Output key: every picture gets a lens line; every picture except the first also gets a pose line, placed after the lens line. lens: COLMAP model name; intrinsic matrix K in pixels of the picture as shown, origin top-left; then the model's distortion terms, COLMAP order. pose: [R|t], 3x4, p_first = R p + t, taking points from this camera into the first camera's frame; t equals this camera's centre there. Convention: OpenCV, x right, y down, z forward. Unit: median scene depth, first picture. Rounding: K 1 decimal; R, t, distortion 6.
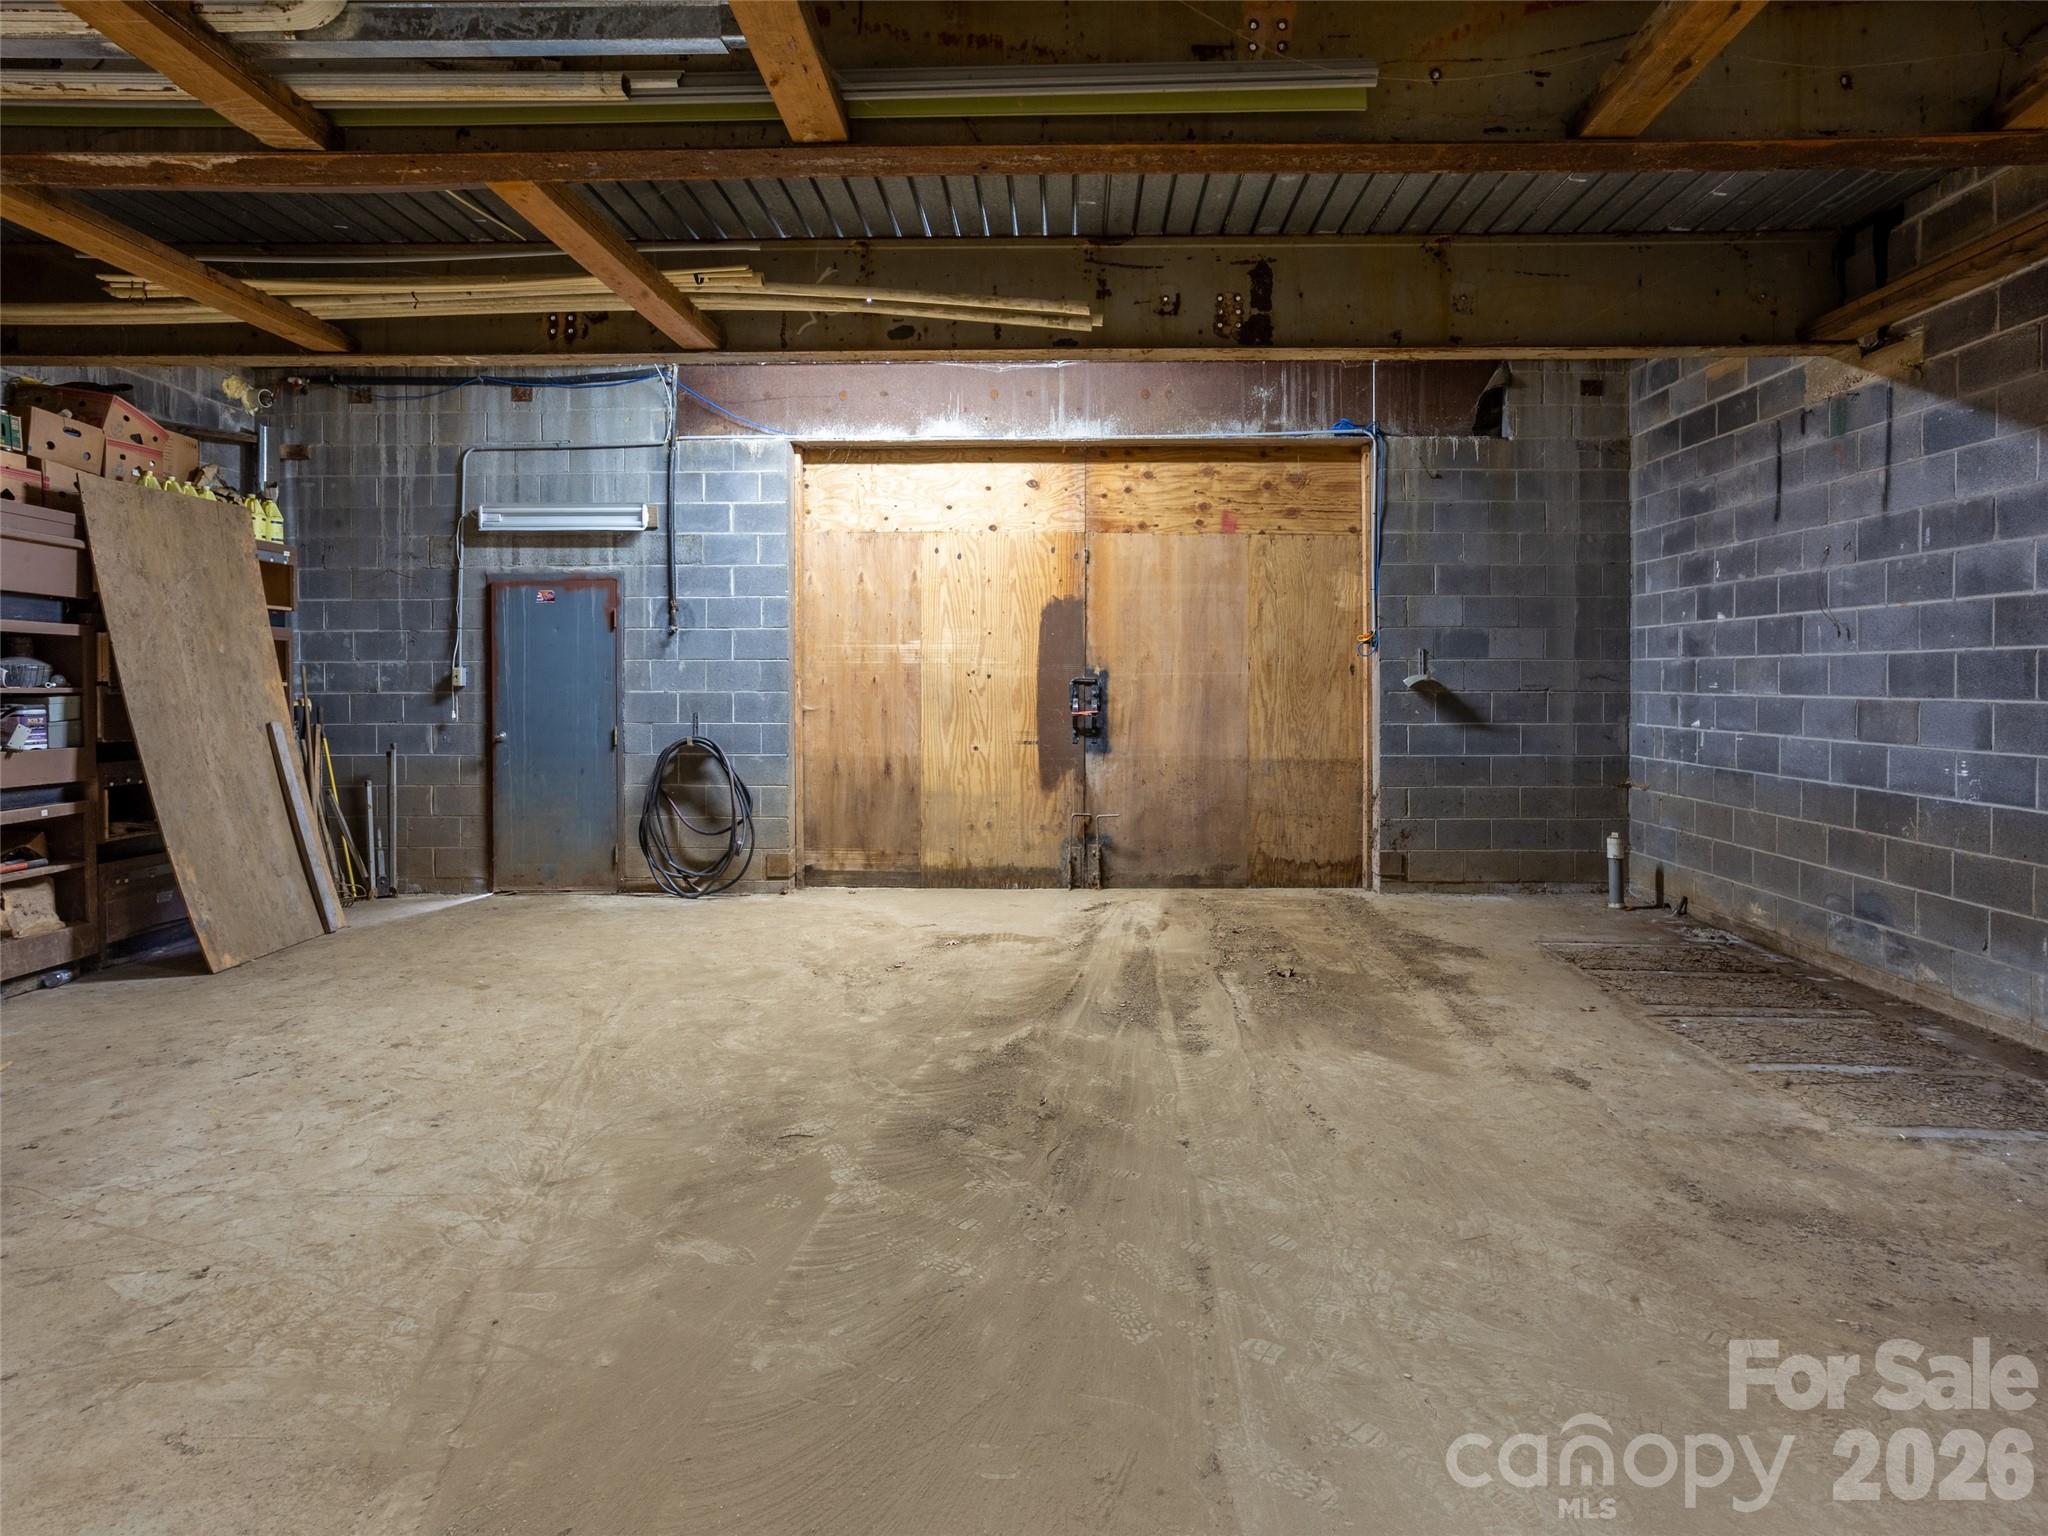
lens RADIAL K [[1075.5, 0, 985.2], [0, 1075.5, 690.9], [0, 0, 1]] dist [-0.043759, 0.024711]
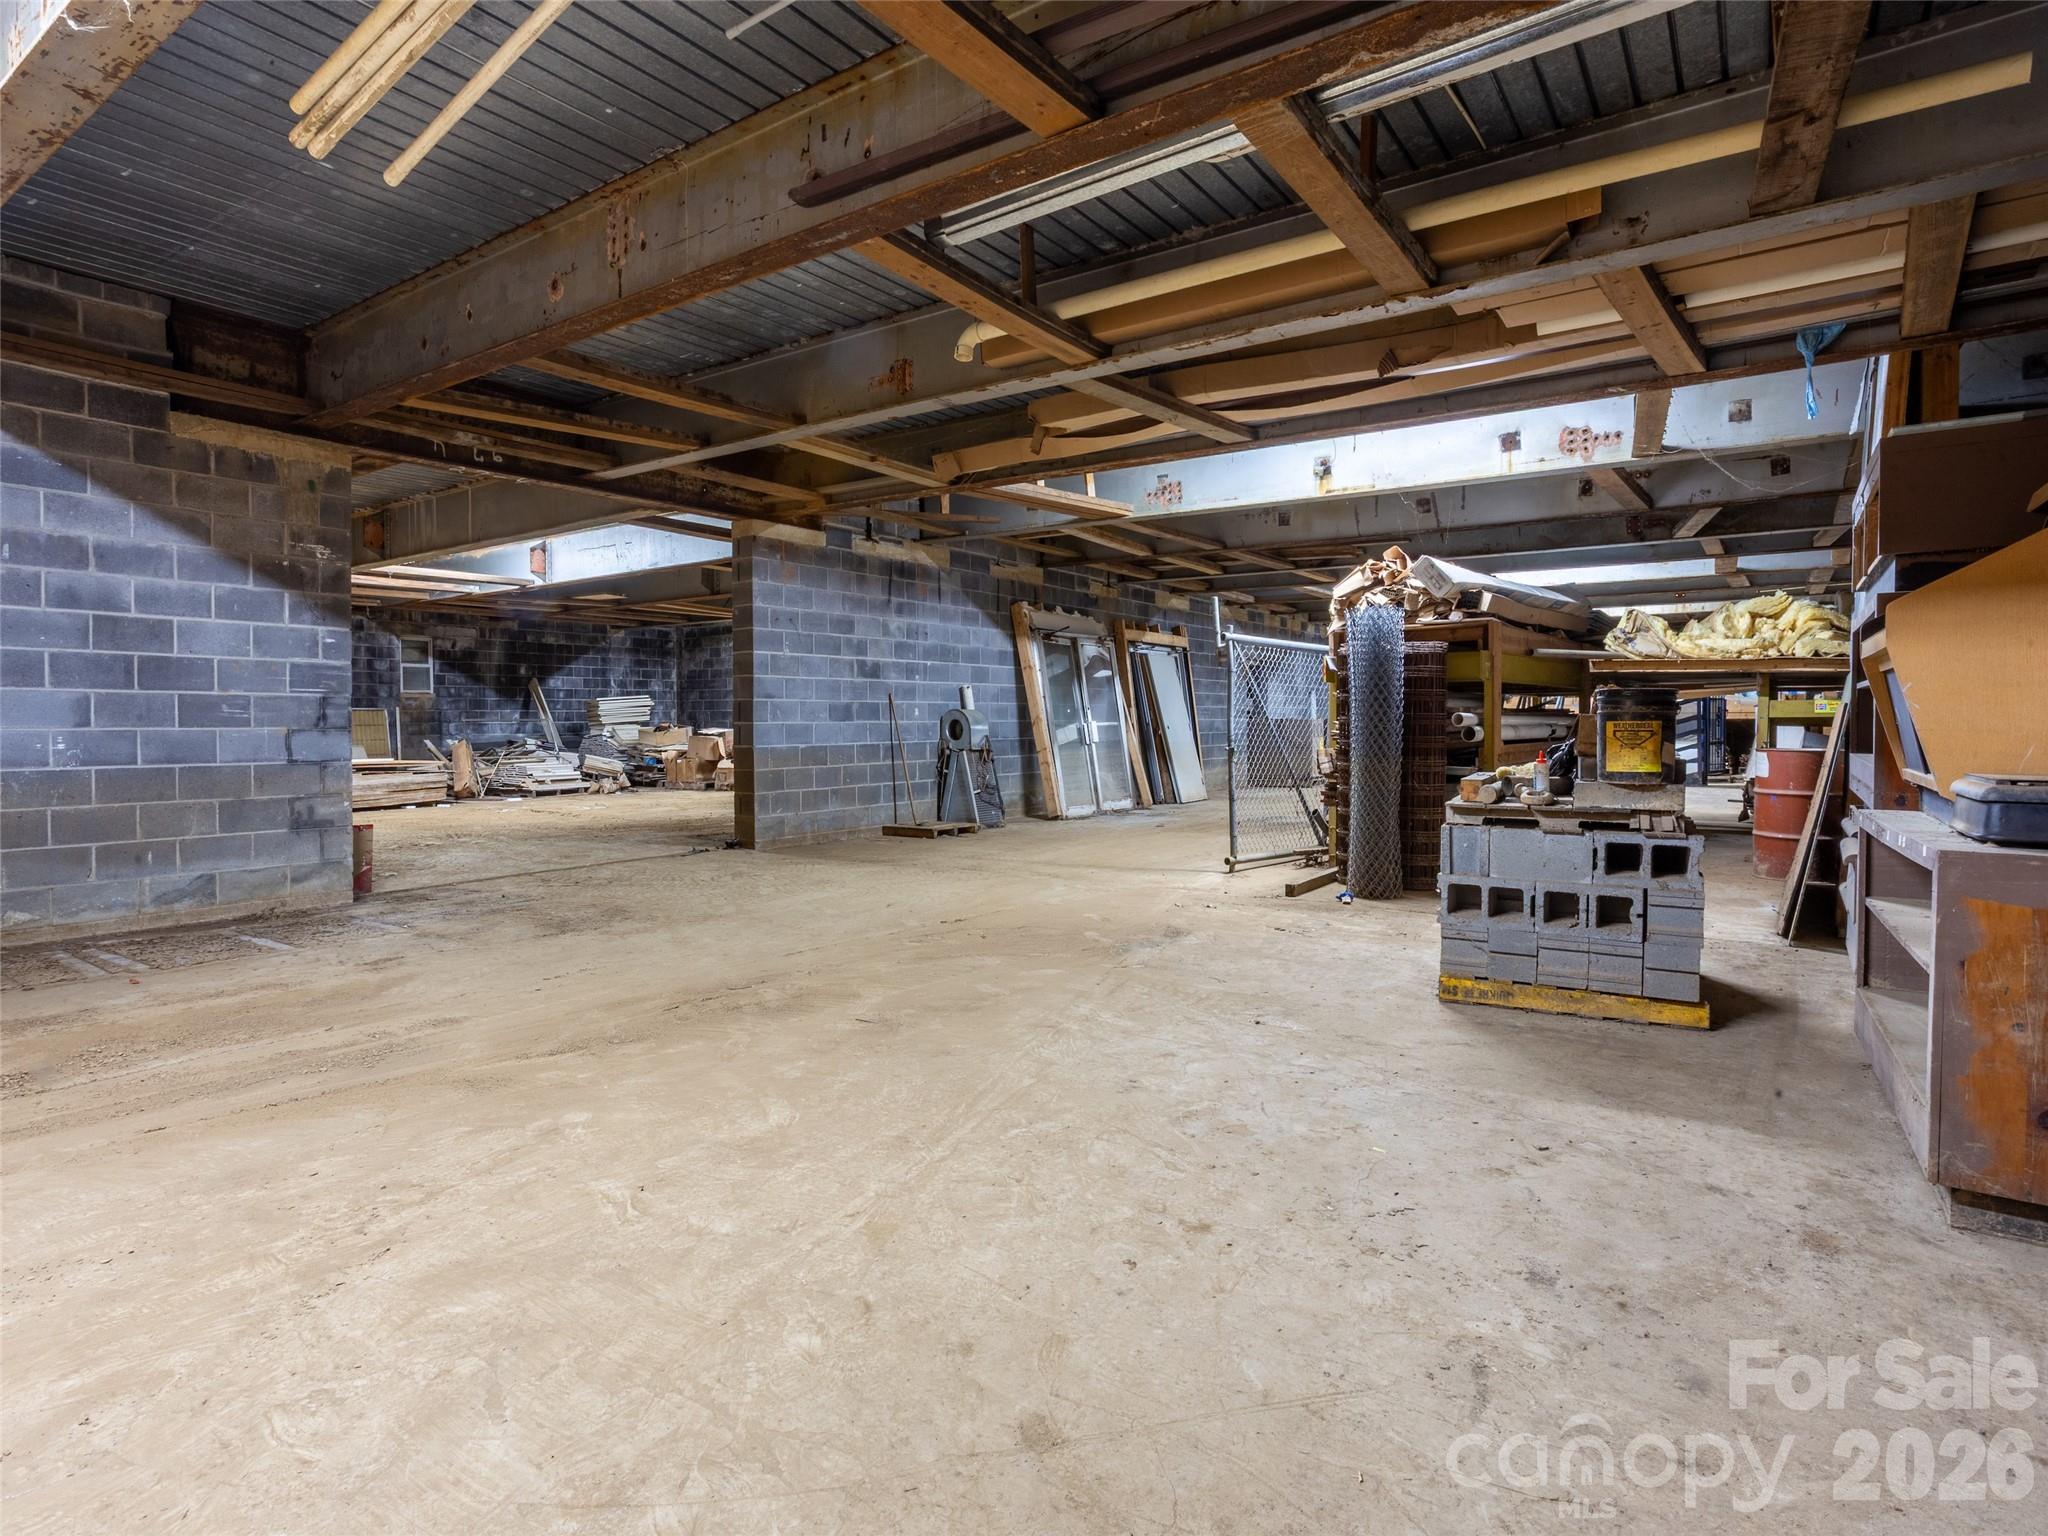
lens RADIAL K [[1075.5, 0, 1021.3], [0, 1075.5, 765.3], [0, 0, 1]] dist [-0.043759, 0.024711]
pose [[-0.851062, -0.018912, 0.524724, -0.919262], [0.004739, 0.999034, 0.043693, 0.062367], [-0.525044, 0.039672, -0.850150, 1.832598]]
